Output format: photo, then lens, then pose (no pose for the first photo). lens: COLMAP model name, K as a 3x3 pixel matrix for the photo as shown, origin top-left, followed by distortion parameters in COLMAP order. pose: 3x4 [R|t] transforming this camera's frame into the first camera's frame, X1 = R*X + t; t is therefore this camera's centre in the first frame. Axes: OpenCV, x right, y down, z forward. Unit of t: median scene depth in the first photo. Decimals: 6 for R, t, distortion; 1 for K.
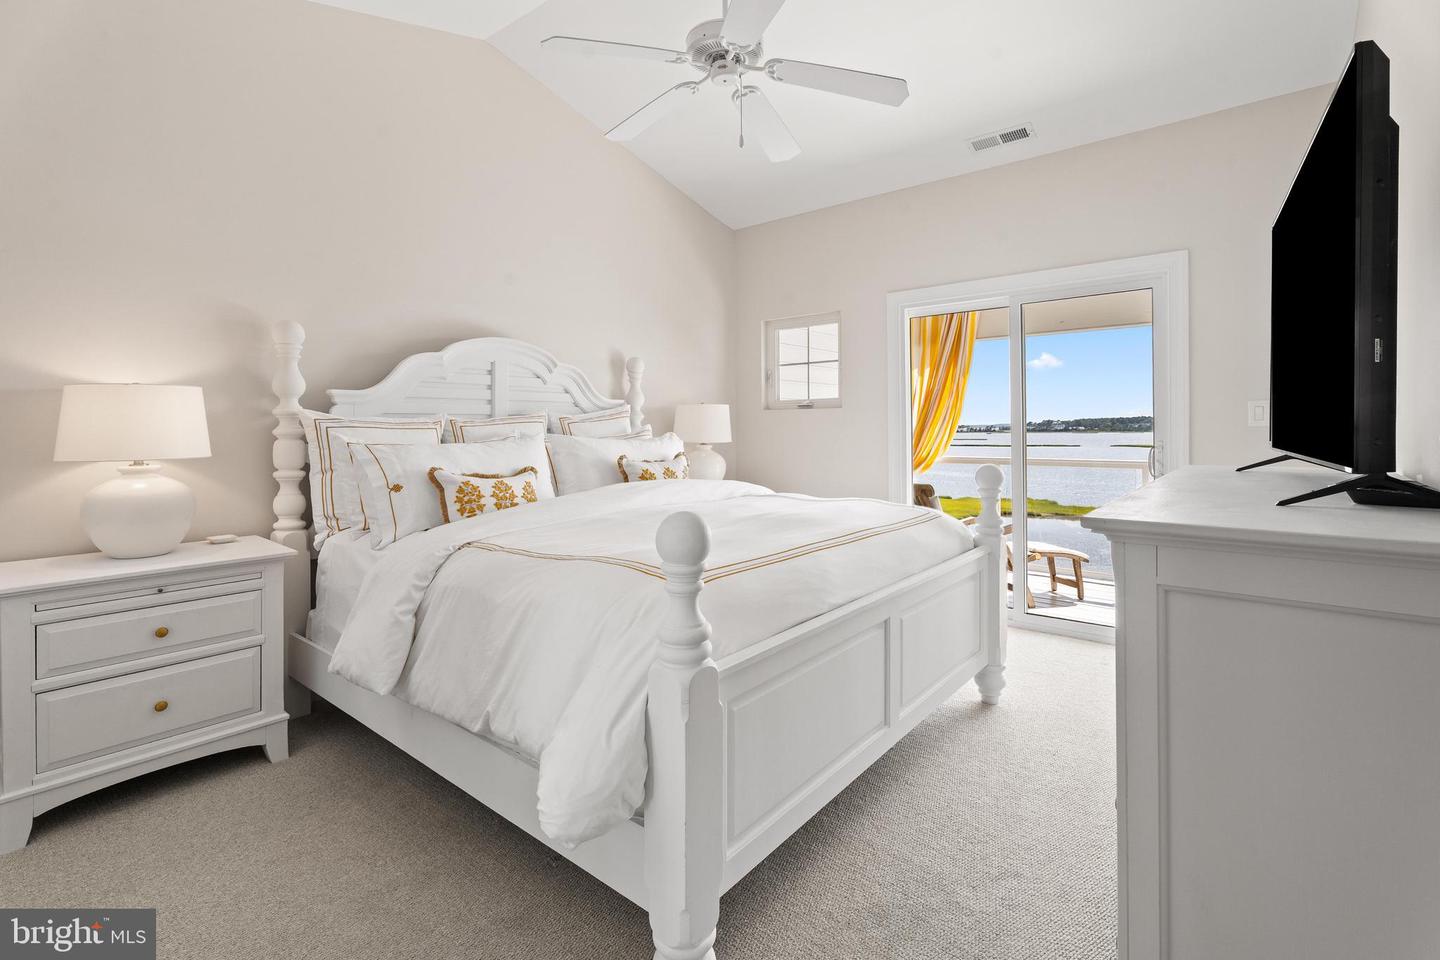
lens RADIAL K [[663.1, 0, 718.9], [0, 663.1, 457.7], [0, 0, 1]] dist [-0.000571, 0.000214]
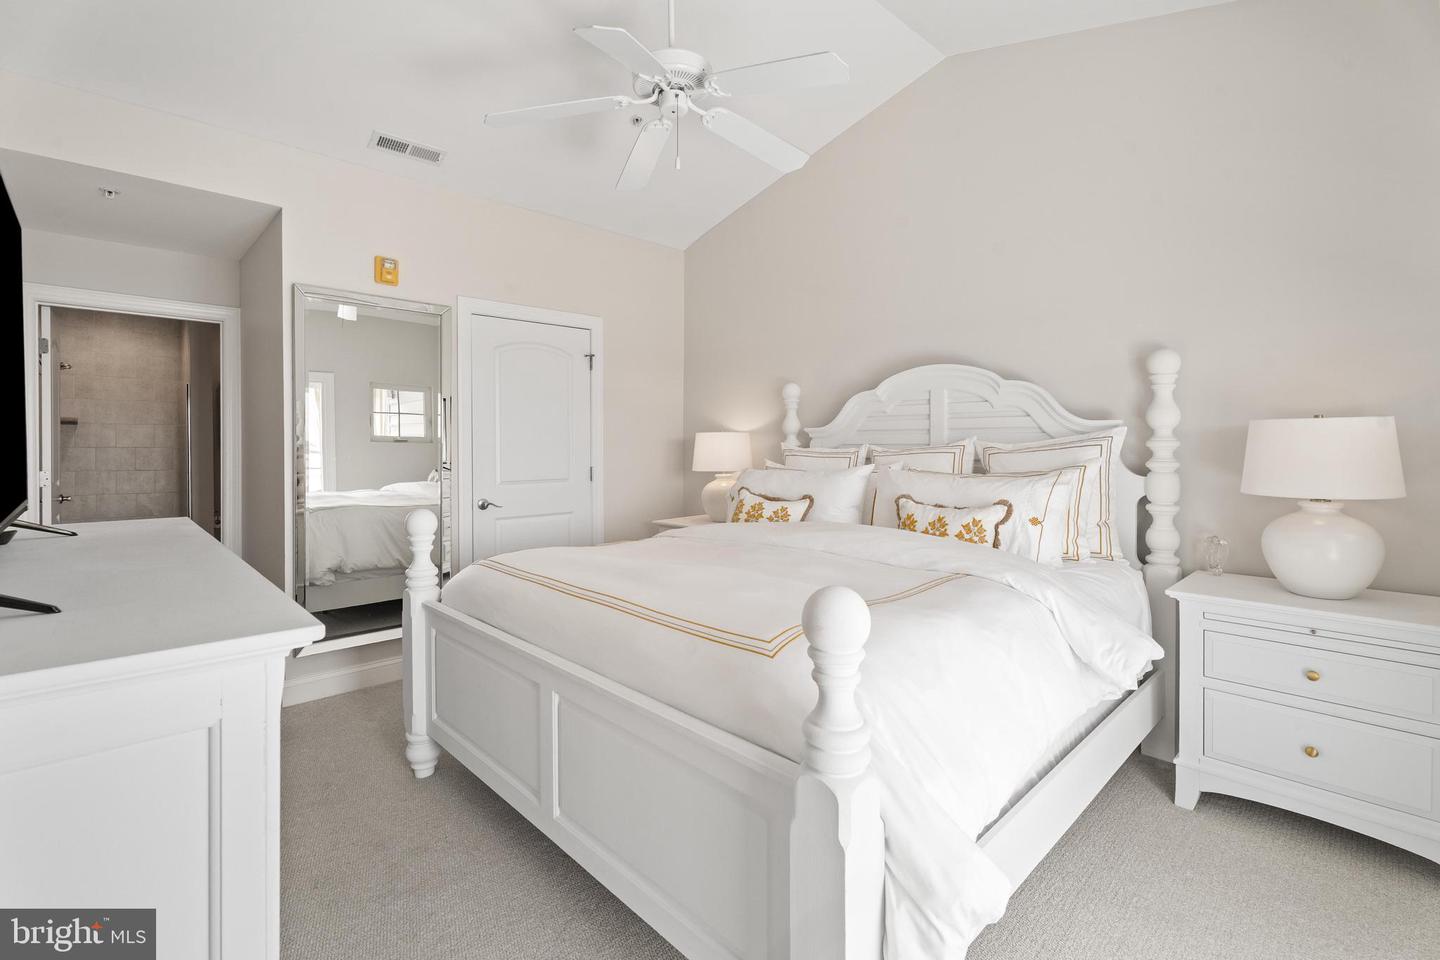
lens RADIAL K [[663.1, 0, 718.9], [0, 663.1, 457.7], [0, 0, 1]] dist [-0.000571, 0.000214]
pose [[-0.108900, 0.010116, -0.994001, 0.665579], [-0.056482, 0.998270, 0.016347, -0.044157], [0.992447, 0.057924, -0.108141, 0.800076]]
